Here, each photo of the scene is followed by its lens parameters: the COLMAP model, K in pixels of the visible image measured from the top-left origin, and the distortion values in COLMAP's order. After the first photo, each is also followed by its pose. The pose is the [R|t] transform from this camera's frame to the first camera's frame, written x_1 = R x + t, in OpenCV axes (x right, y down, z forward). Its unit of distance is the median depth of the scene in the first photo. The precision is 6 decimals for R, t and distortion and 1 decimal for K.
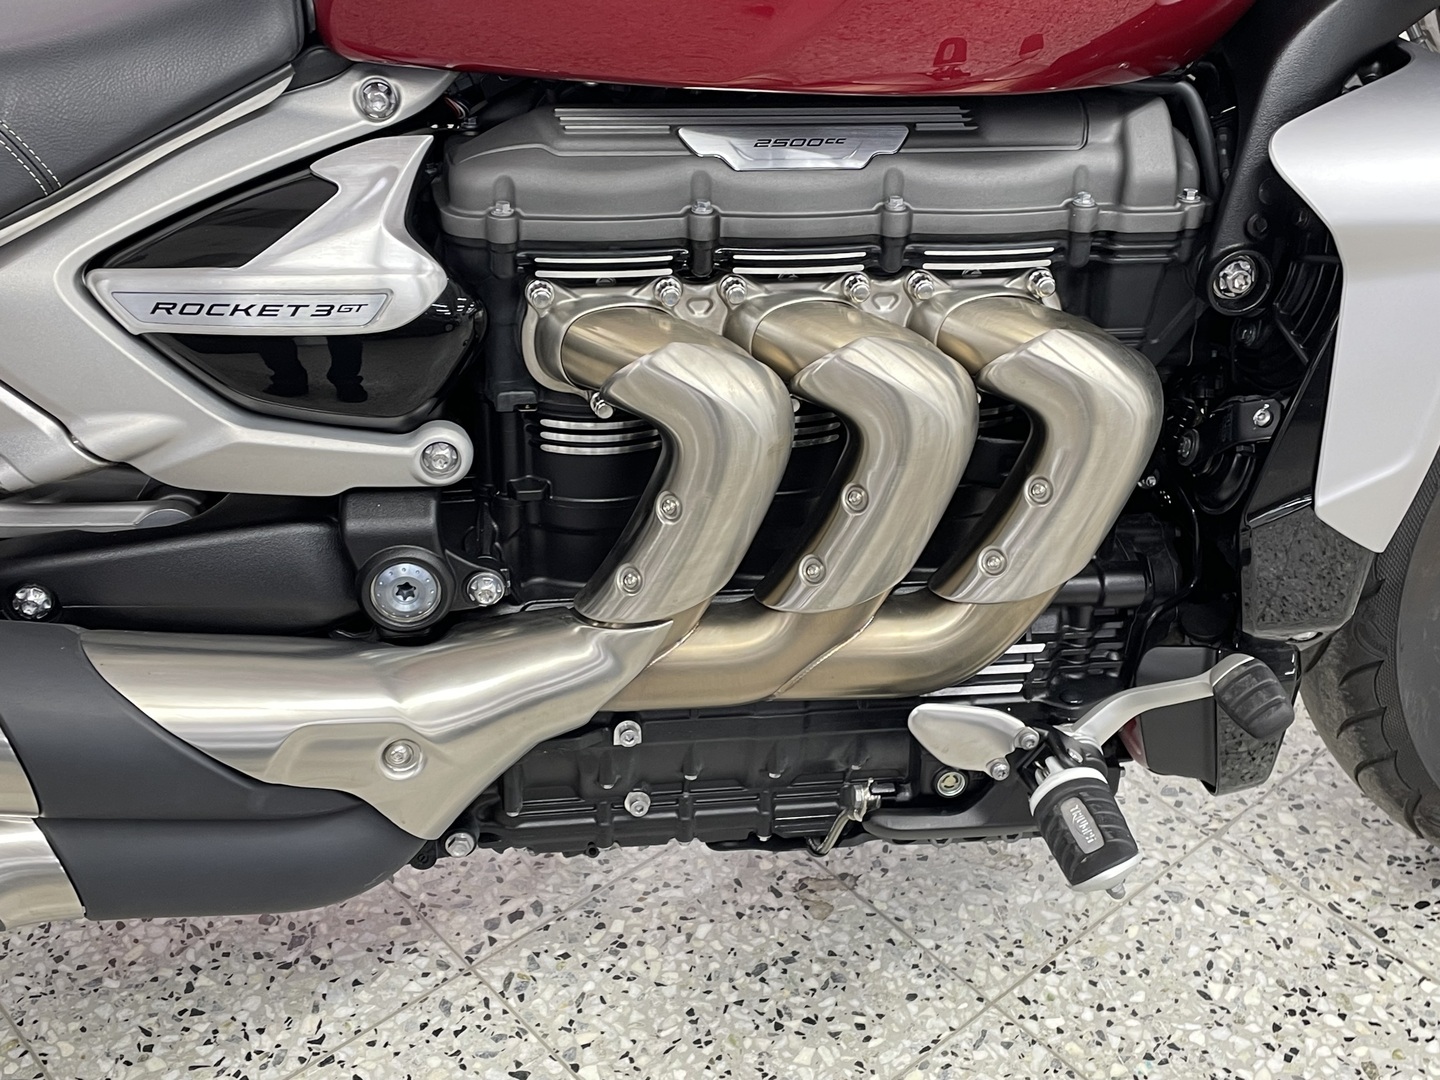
lens RADIAL K [[1718.4, 0, 731.1], [0, 1718.4, 545.6], [0, 0, 1]] dist [0.057762, 0.000000]
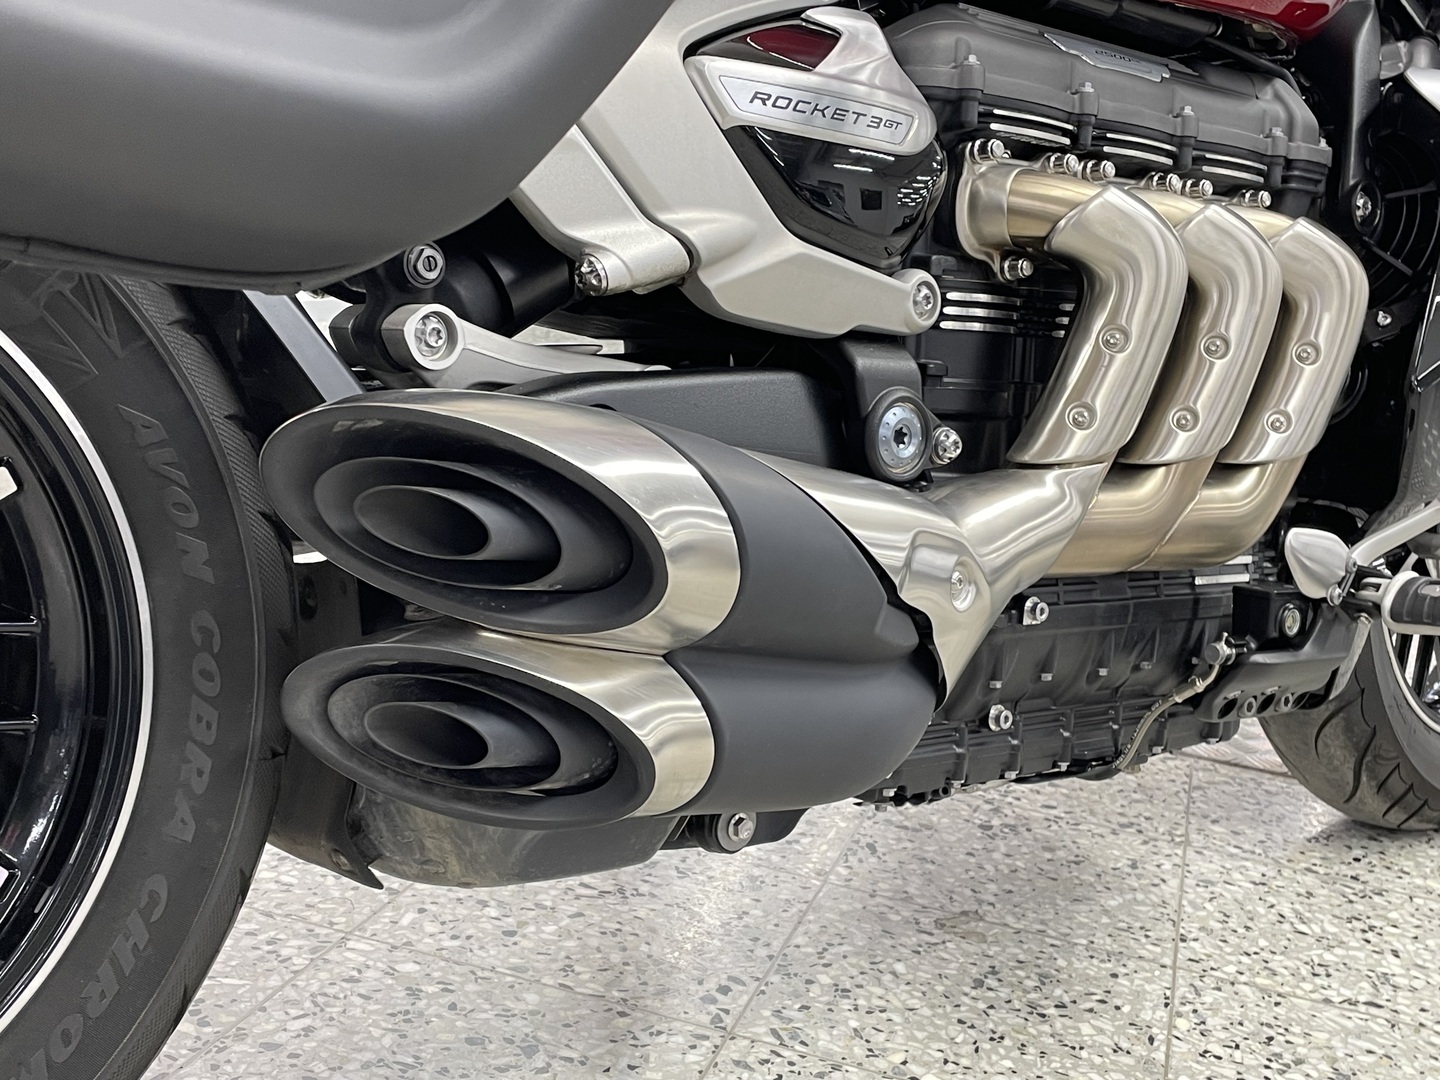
lens RADIAL K [[1718.4, 0, 724.4], [0, 1718.4, 544.5], [0, 0, 1]] dist [0.057762, 0.000000]
pose [[0.842559, -0.035790, 0.537414, -0.815640], [0.217588, 0.935362, -0.278843, 0.341371], [-0.492697, 0.351876, 0.795885, 0.296054]]
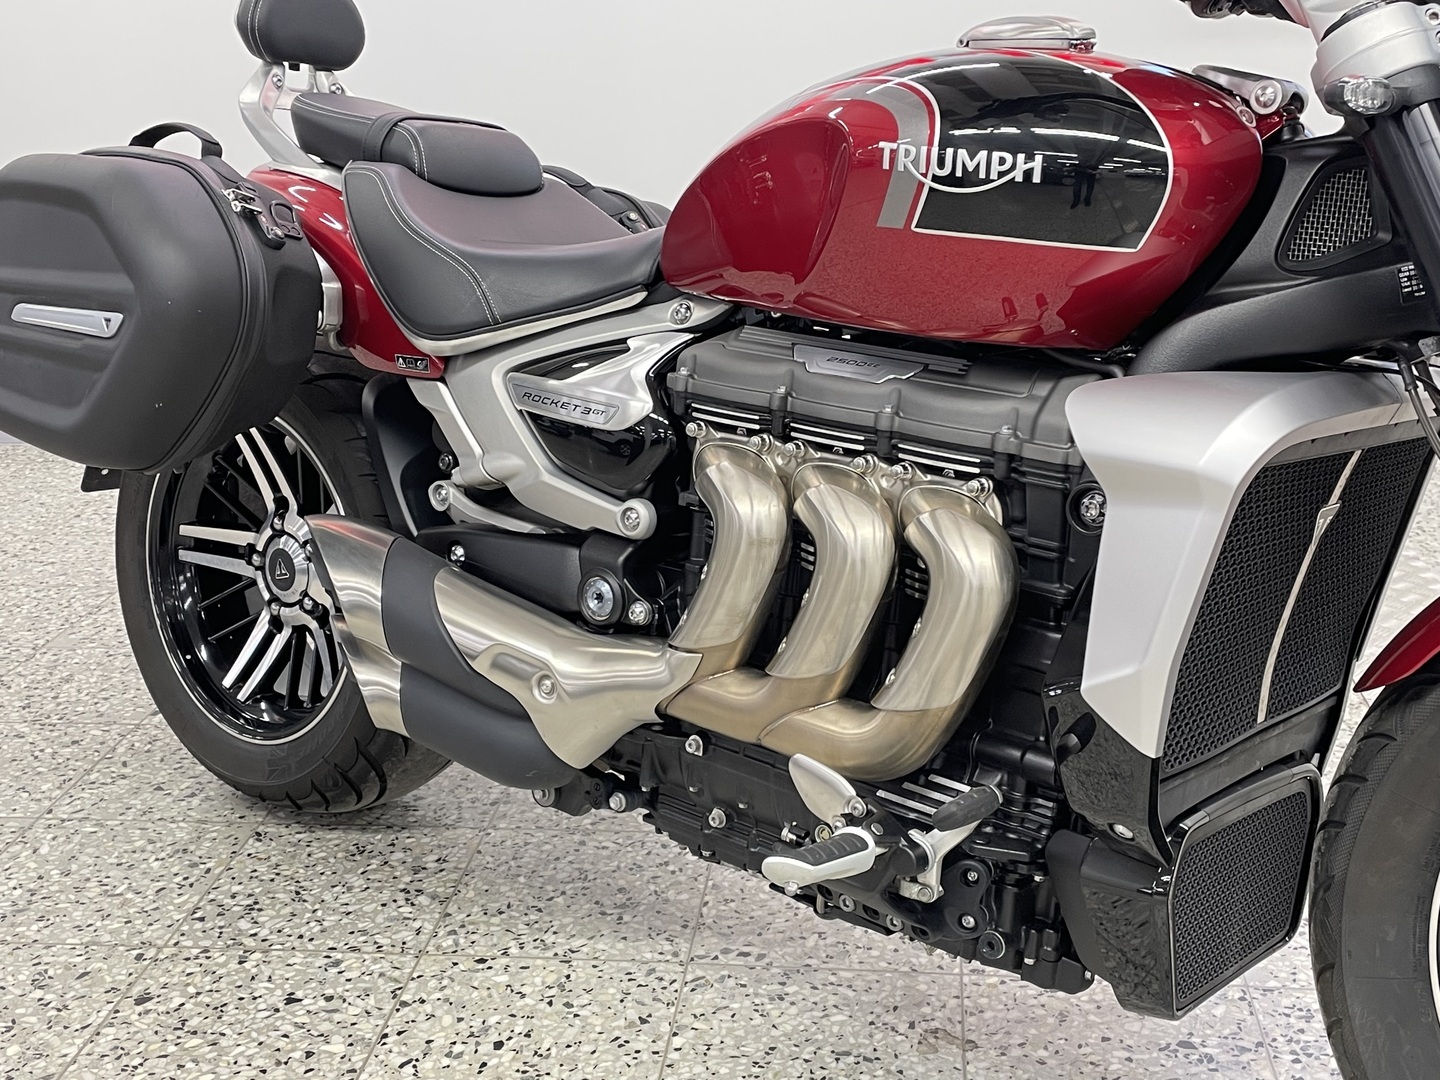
lens RADIAL K [[1718.4, 0, 734.3], [0, 1718.4, 534.4], [0, 0, 1]] dist [0.057762, 0.000000]
pose [[0.670279, 0.180903, -0.719723, 1.046931], [-0.387901, 0.912204, -0.131970, 0.136044], [0.632660, 0.367638, 0.681604, -0.027907]]
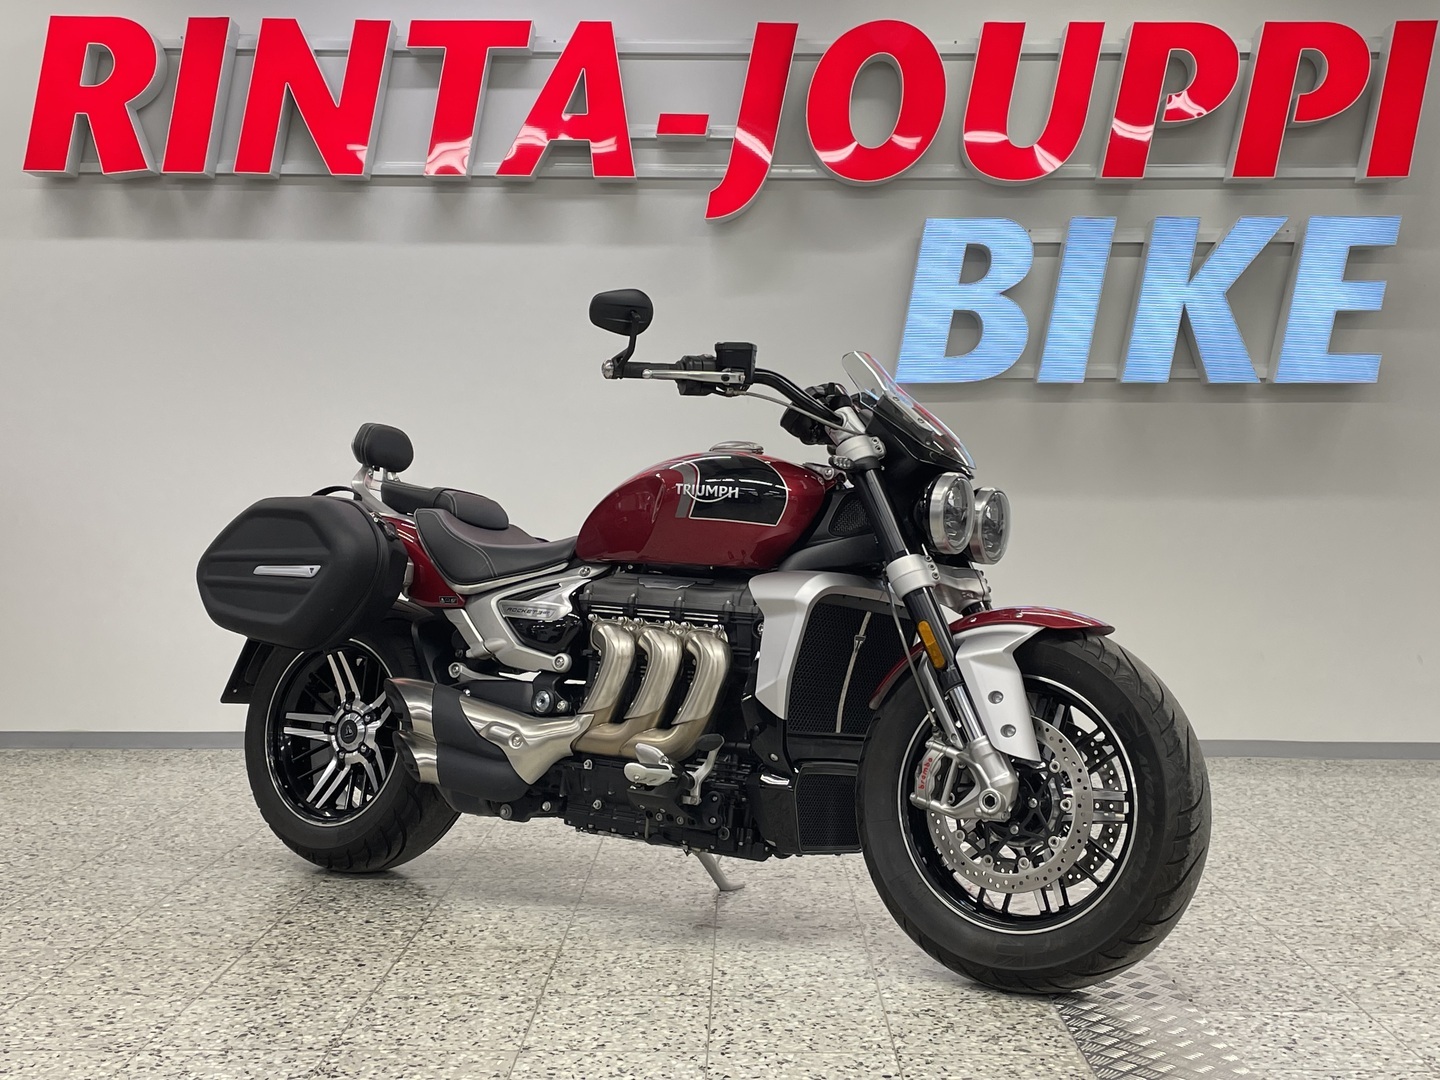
lens RADIAL K [[1718.4, 0, 713.7], [0, 1718.4, 531.0], [0, 0, 1]] dist [0.057762, 0.000000]
pose [[0.736616, -0.007557, -0.676269, 2.352667], [-0.375199, 0.827384, -0.417925, 1.039931], [0.562693, 0.561586, 0.606629, -1.039576]]
